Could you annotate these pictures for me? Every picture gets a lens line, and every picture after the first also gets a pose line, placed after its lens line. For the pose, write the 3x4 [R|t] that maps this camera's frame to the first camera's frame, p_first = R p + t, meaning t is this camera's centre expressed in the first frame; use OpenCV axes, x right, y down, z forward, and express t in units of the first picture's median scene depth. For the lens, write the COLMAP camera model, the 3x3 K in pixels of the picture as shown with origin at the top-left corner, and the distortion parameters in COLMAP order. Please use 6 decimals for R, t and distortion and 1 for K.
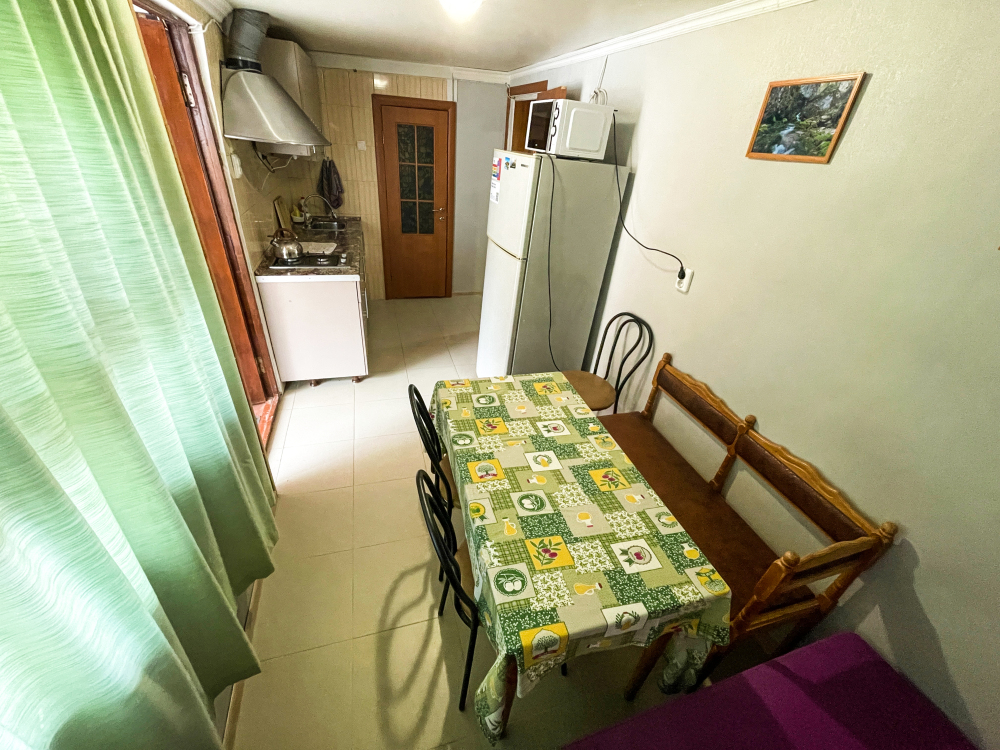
lens RADIAL K [[405.5, 0, 500.0], [0, 405.5, 375.0], [0, 0, 1]] dist [-0.000913, -0.000795]
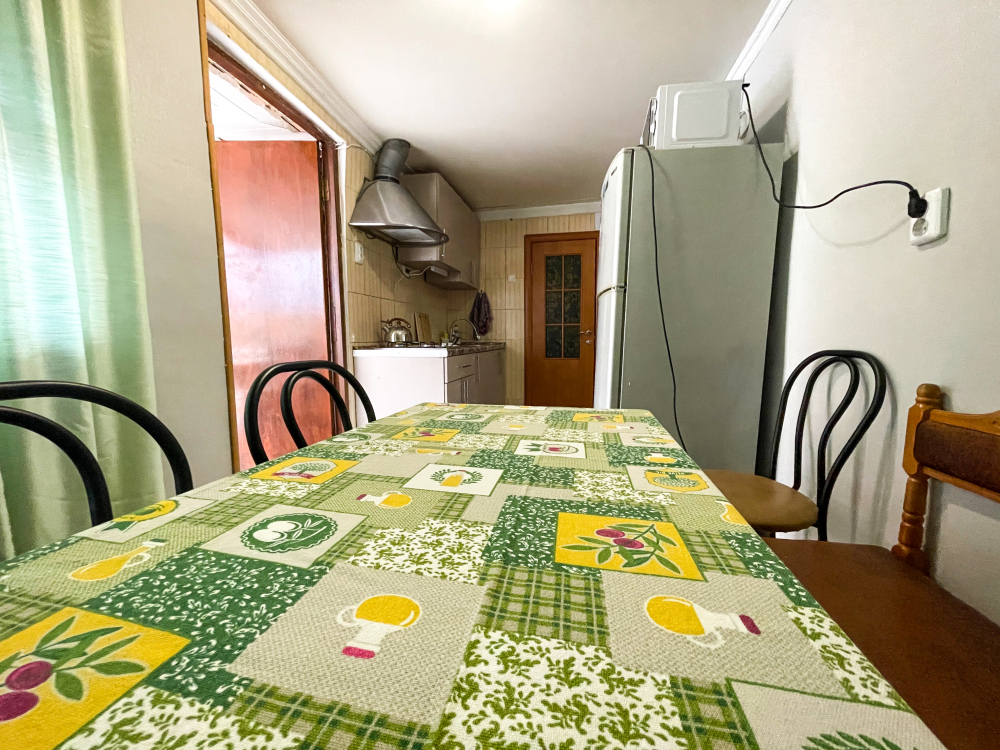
lens RADIAL K [[405.5, 0, 500.0], [0, 405.5, 375.0], [0, 0, 1]] dist [-0.000913, -0.000795]
pose [[0.883687, -0.040101, -0.466358, 0.220012], [-0.173292, 0.897501, -0.405540, 0.188115], [0.434819, 0.439186, 0.786160, 0.481454]]
